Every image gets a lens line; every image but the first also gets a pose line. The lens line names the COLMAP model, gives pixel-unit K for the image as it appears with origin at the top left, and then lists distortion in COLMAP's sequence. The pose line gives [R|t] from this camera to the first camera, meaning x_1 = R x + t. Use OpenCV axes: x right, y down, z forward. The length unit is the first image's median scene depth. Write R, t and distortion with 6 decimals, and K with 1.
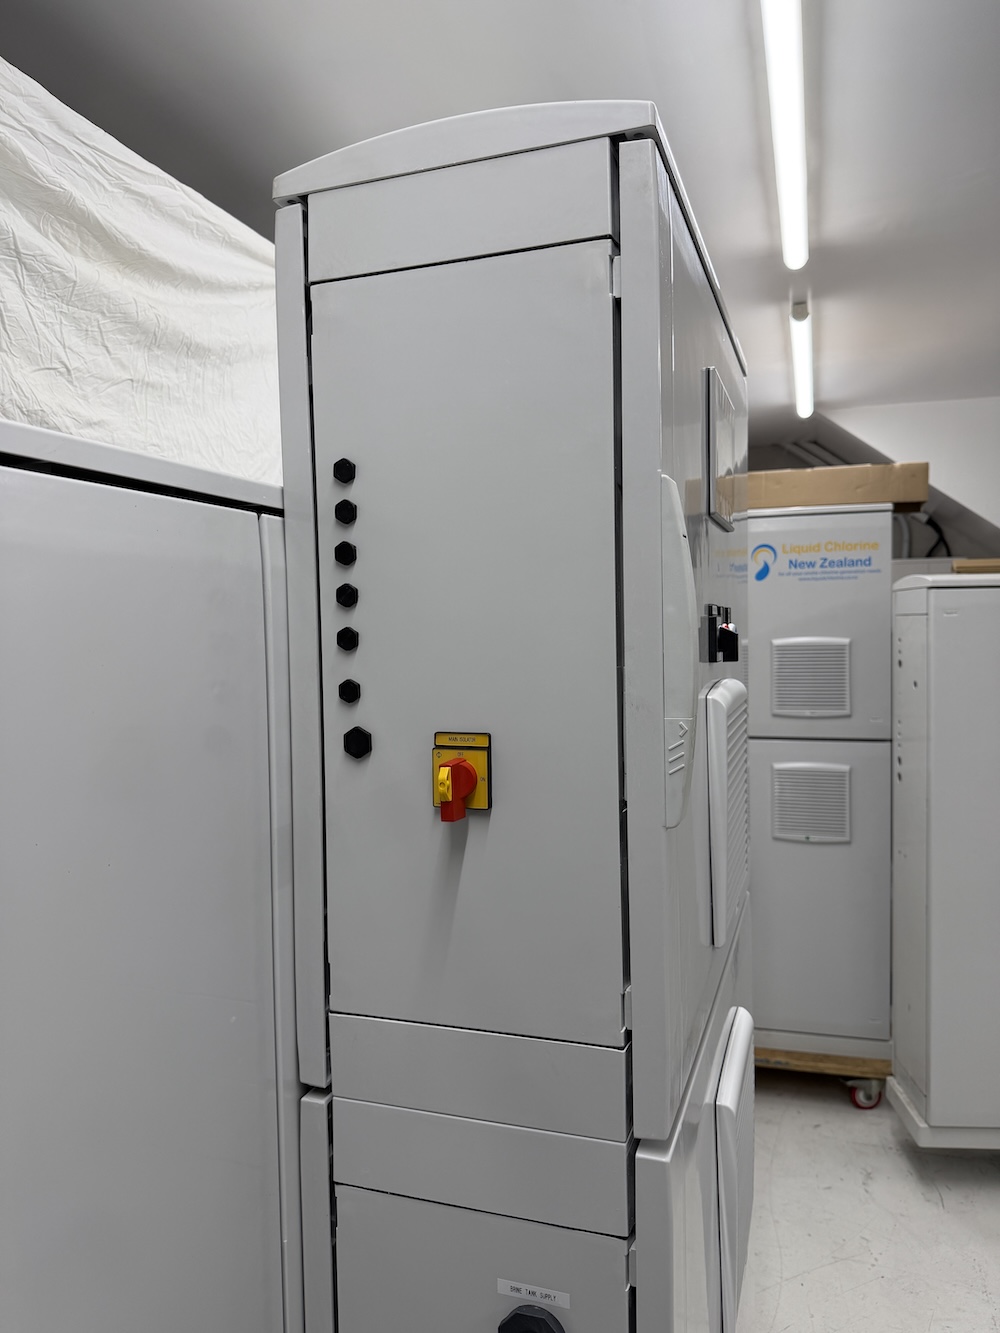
lens RADIAL K [[943.5, 0, 504.0], [0, 943.5, 656.2], [0, 0, 1]] dist [0.023912, -0.031541]
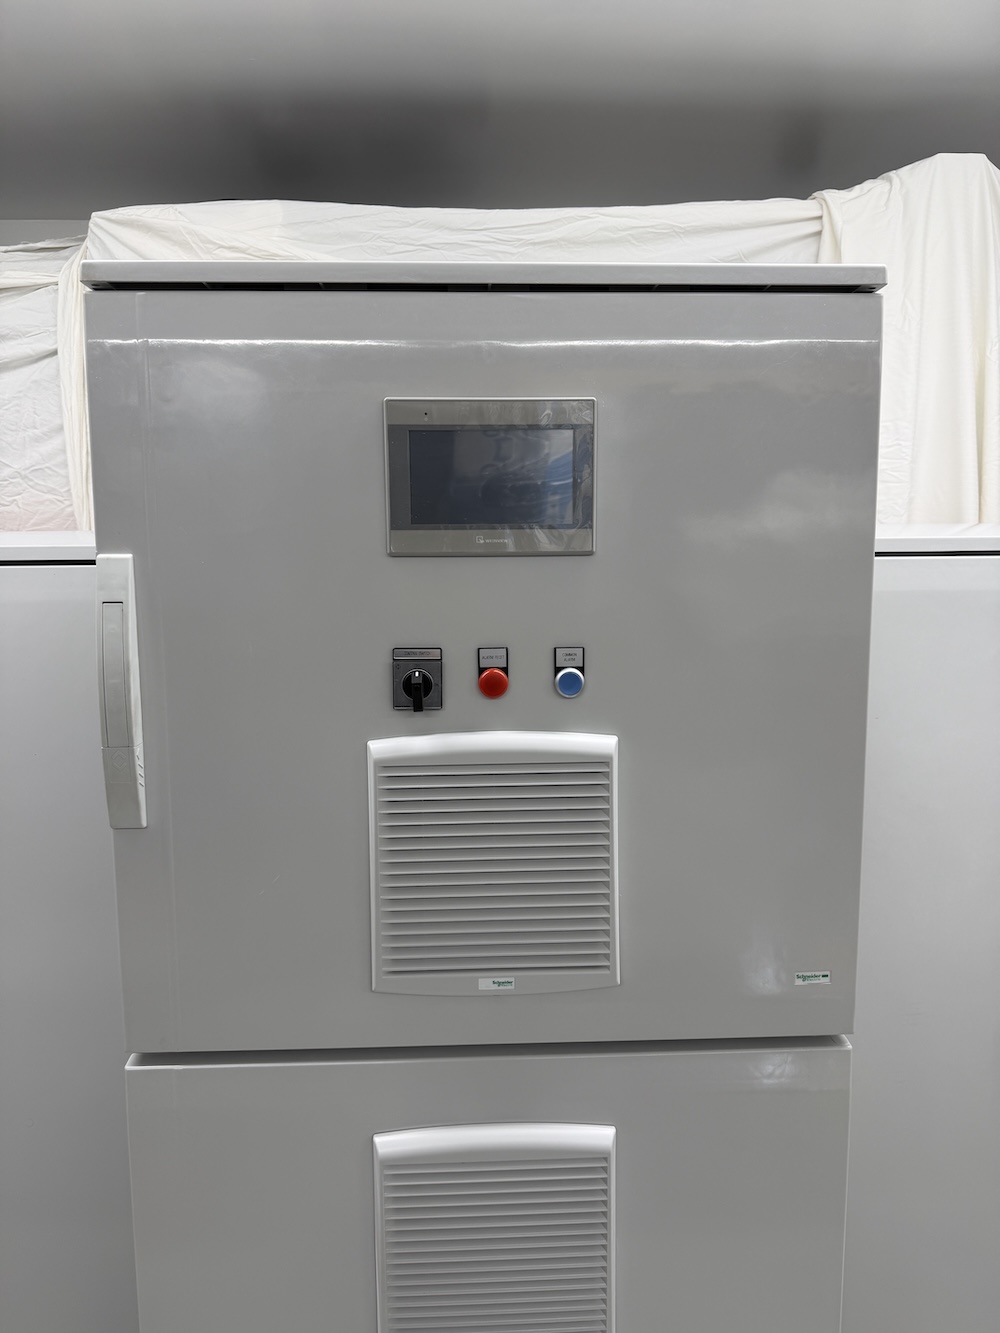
lens RADIAL K [[943.5, 0, 493.0], [0, 943.5, 662.7], [0, 0, 1]] dist [0.023912, -0.031541]
pose [[0.355021, 0.125058, -0.926456, 0.783161], [-0.034740, 0.992092, 0.120605, -0.107405], [0.934213, -0.010632, 0.356558, 0.522962]]
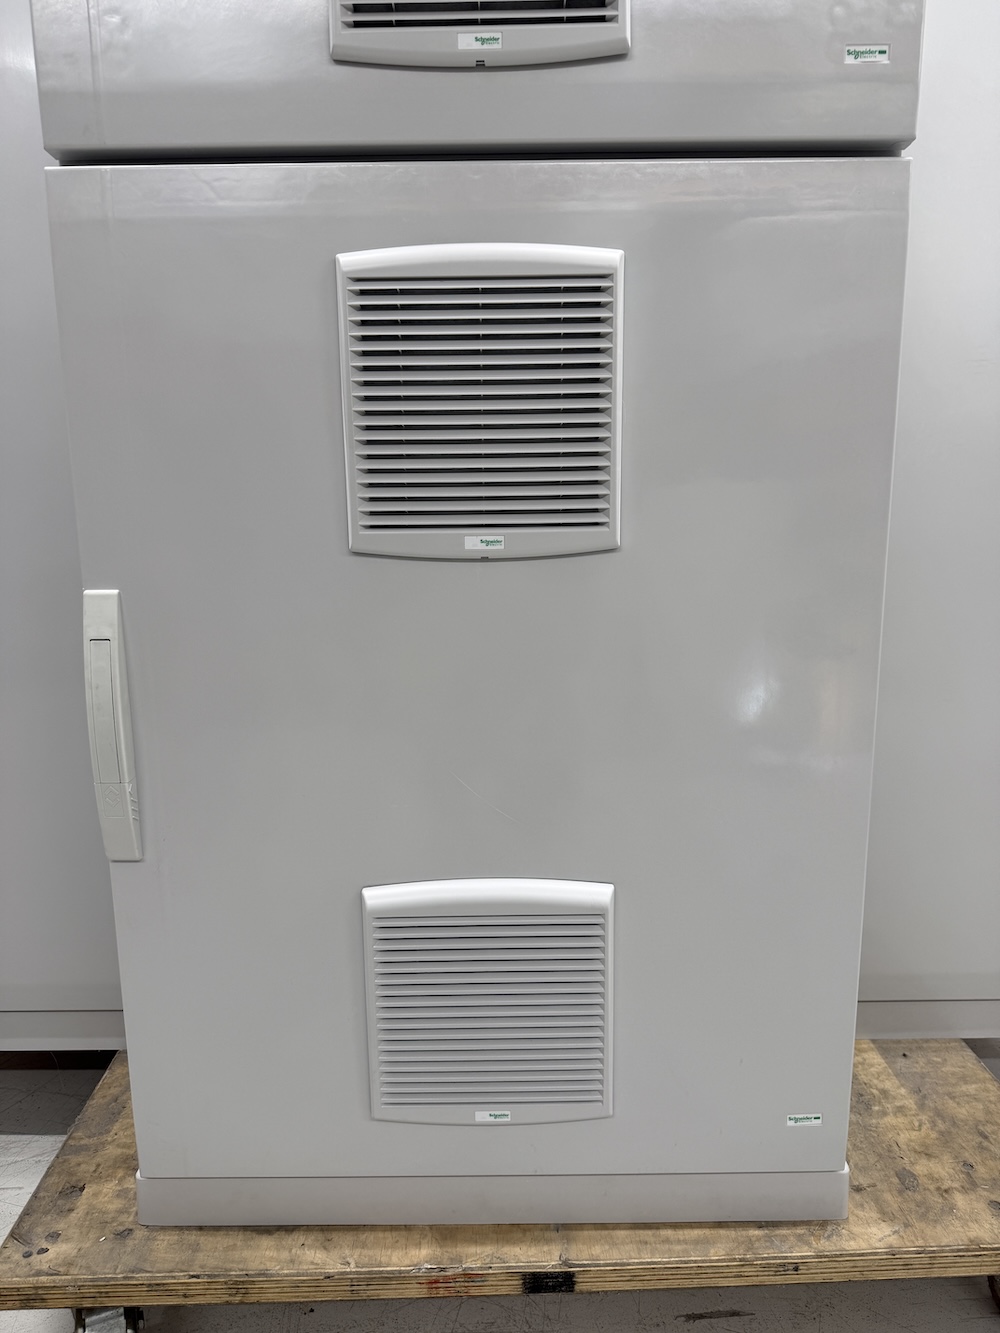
lens RADIAL K [[943.5, 0, 496.5], [0, 943.5, 668.3], [0, 0, 1]] dist [0.023912, -0.031541]
pose [[0.321597, 0.206216, -0.924148, 0.782266], [-0.030291, 0.977738, 0.207633, 0.445711], [0.946392, -0.038781, 0.320684, 0.579373]]
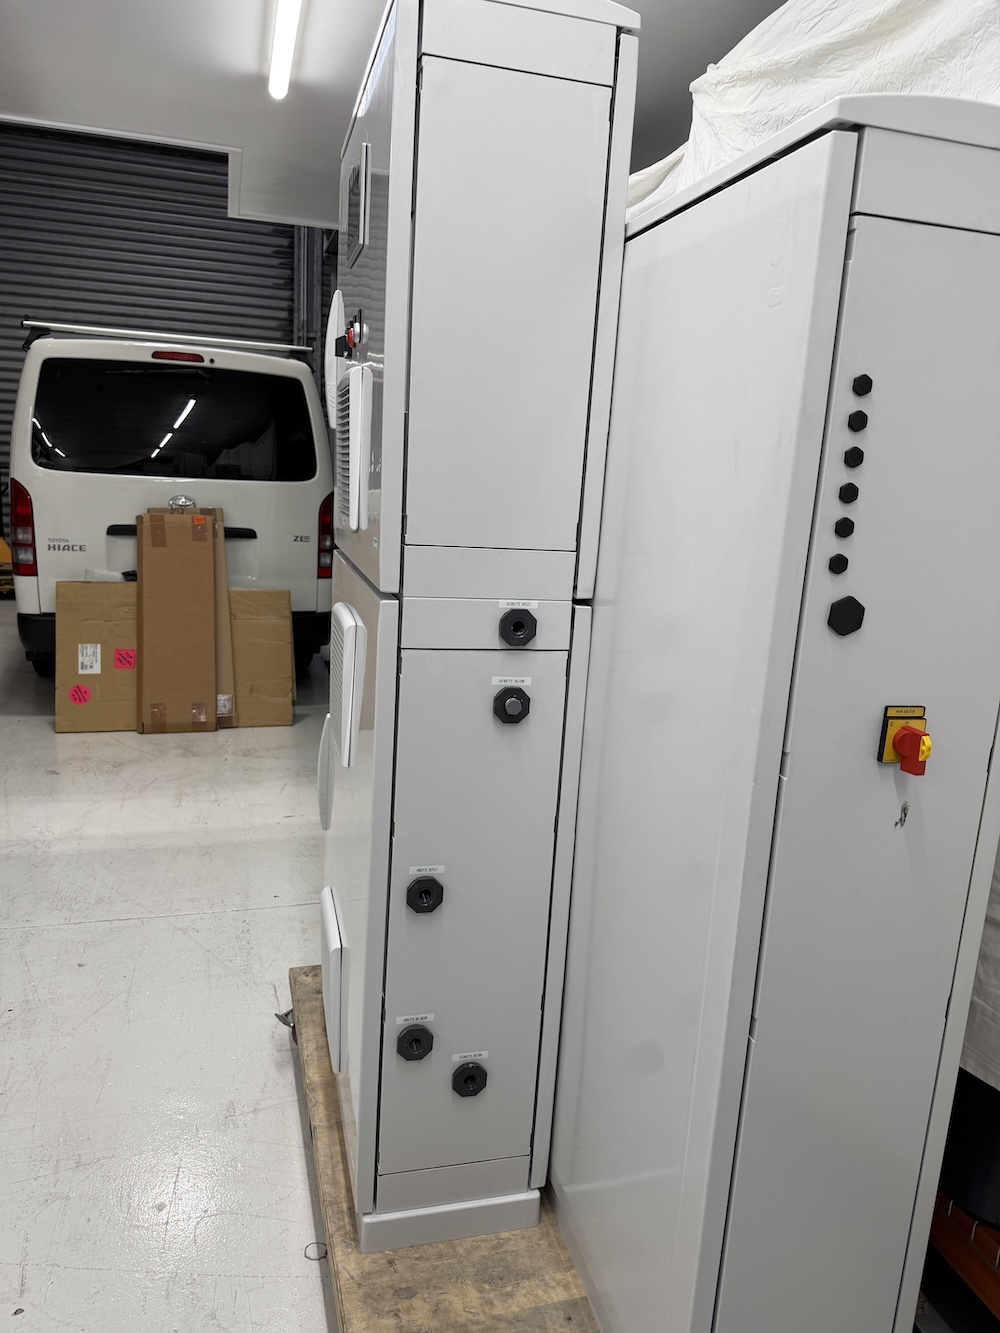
lens RADIAL K [[943.5, 0, 507.3], [0, 943.5, 665.3], [0, 0, 1]] dist [0.023912, -0.031541]
pose [[-0.830285, 0.086598, -0.550570, 0.682145], [-0.063330, 0.966798, 0.247570, 0.070248], [0.553729, 0.240421, -0.797234, 1.859729]]
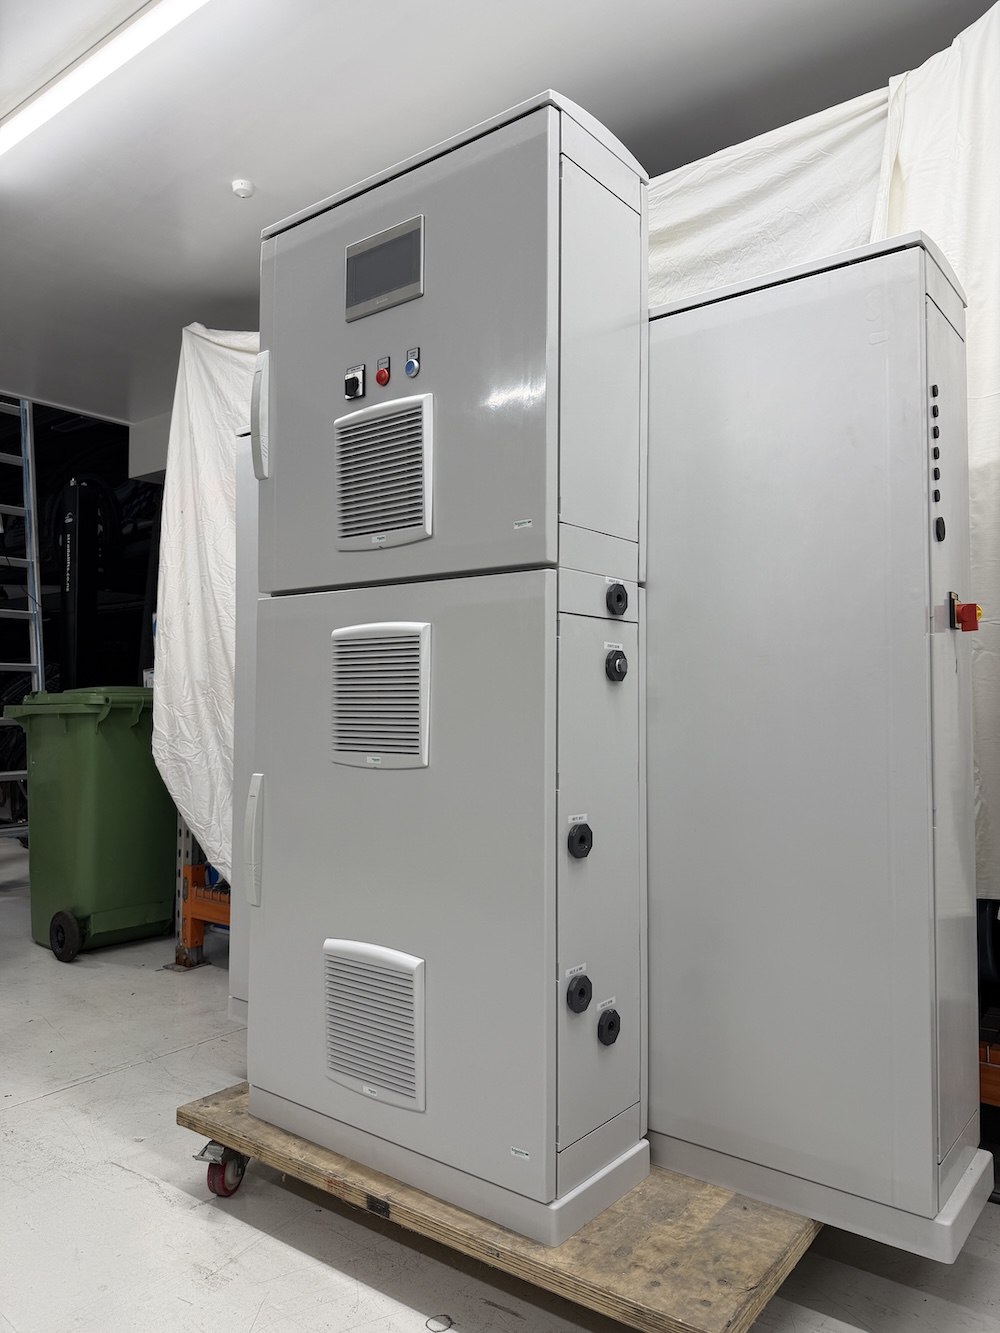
lens RADIAL K [[943.5, 0, 504.8], [0, 943.5, 667.1], [0, 0, 1]] dist [0.023912, -0.031541]
pose [[-0.332609, -0.017015, -0.942911, 1.299798], [-0.032918, 0.999437, -0.006423, 0.372647], [0.942490, 0.028903, -0.332982, 1.337081]]
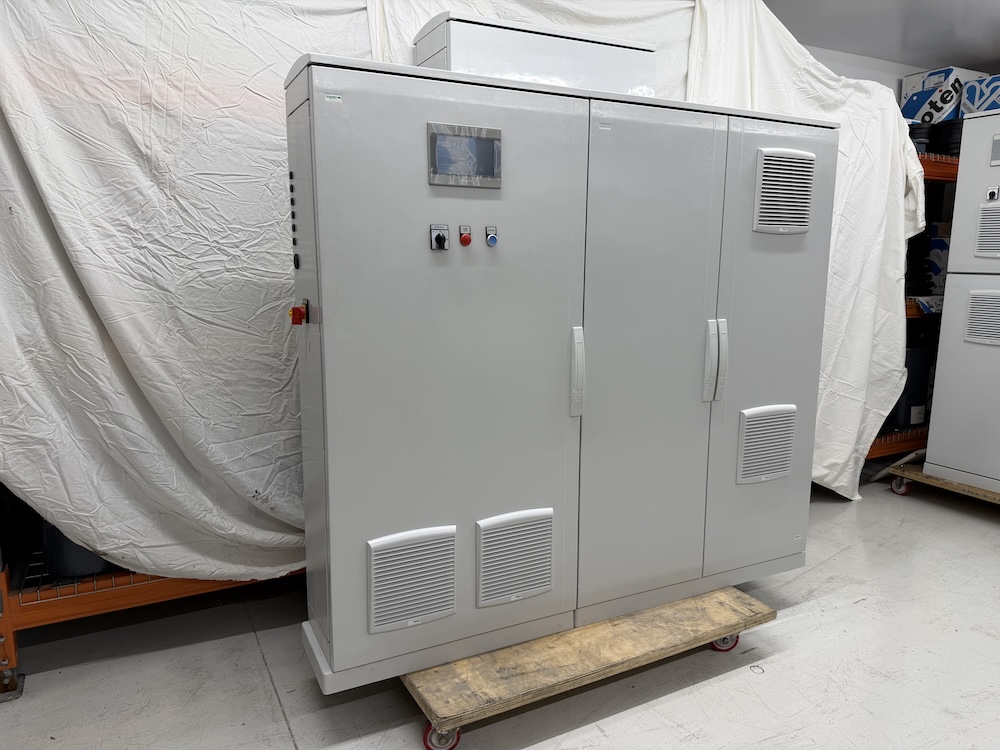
lens RADIAL K [[707.8, 0, 503.1], [0, 707.8, 375.3], [0, 0, 1]] dist [0.023912, -0.031541]
pose [[0.717173, 0.136555, -0.683385, 0.878200], [-0.043822, 0.987510, 0.151338, 0.242848], [0.695516, -0.078588, 0.714200, -0.593781]]
